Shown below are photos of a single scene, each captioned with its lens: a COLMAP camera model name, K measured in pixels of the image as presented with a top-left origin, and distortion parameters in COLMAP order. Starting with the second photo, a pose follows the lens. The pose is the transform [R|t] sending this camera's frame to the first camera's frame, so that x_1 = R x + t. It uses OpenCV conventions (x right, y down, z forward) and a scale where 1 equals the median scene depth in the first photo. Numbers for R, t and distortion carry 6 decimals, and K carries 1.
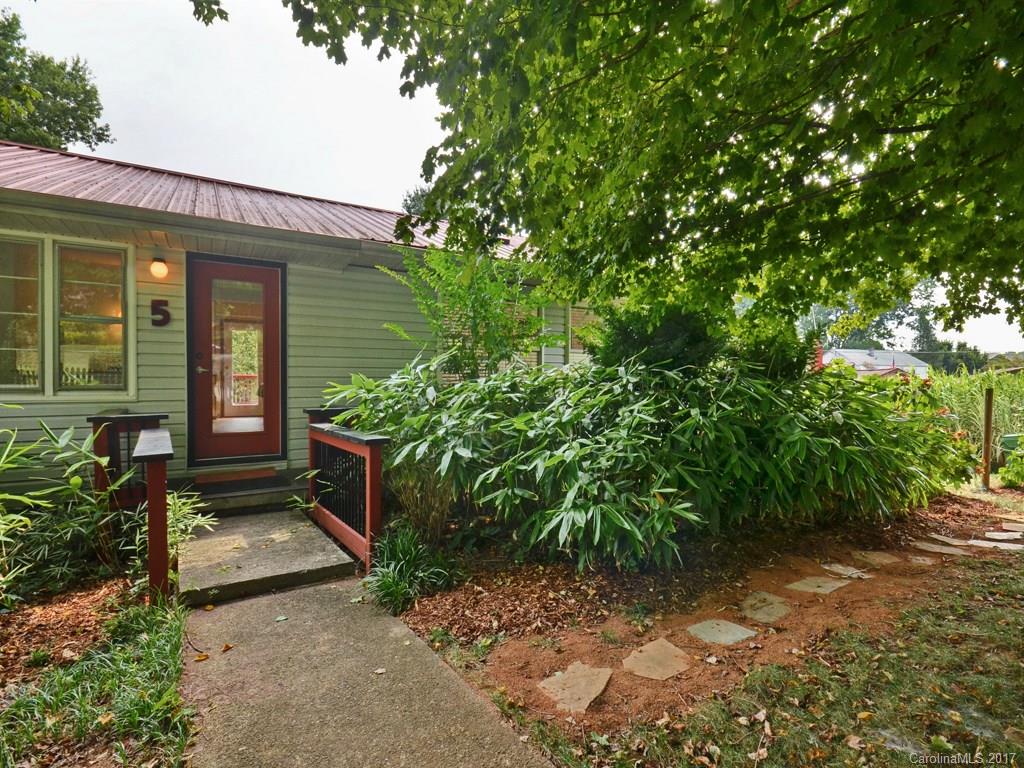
lens RADIAL K [[505.4, 0, 512.0], [0, 505.4, 384.0], [0, 0, 1]] dist [0.000458, -0.000147]
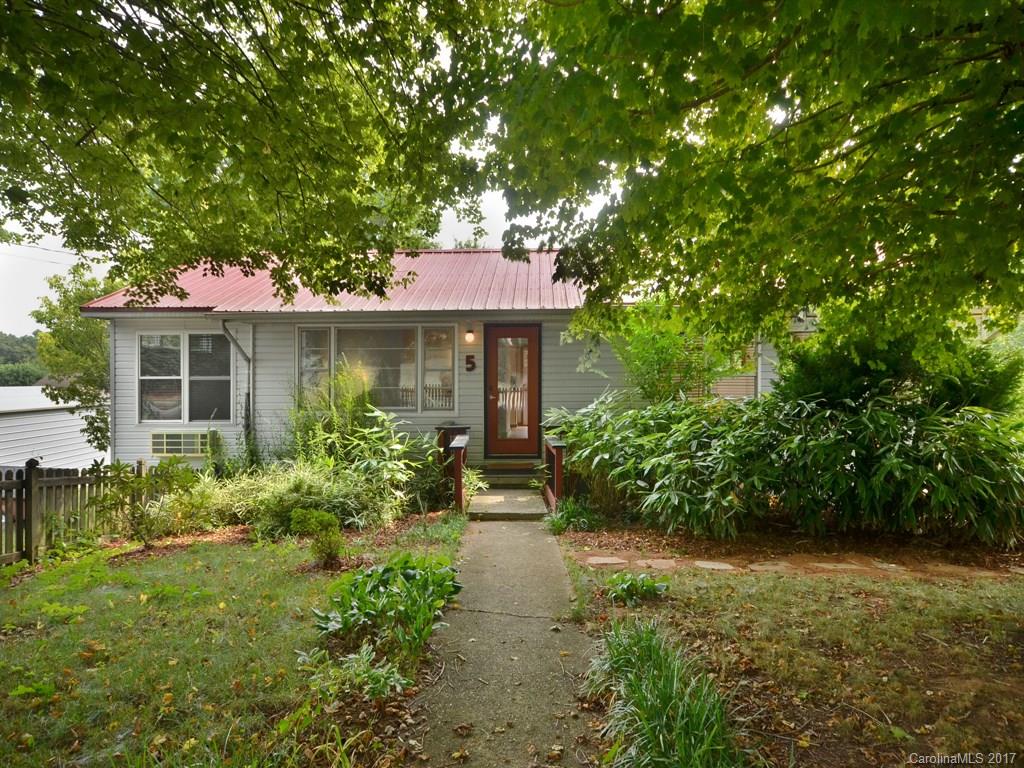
lens RADIAL K [[651.5, 0, 512.0], [0, 651.5, 384.0], [0, 0, 1]] dist [0.000445, 0.000006]
pose [[0.827918, -0.005322, -0.560824, 0.702159], [0.003683, 0.999985, -0.004052, -0.076250], [0.560837, 0.001290, 0.827925, -0.785645]]
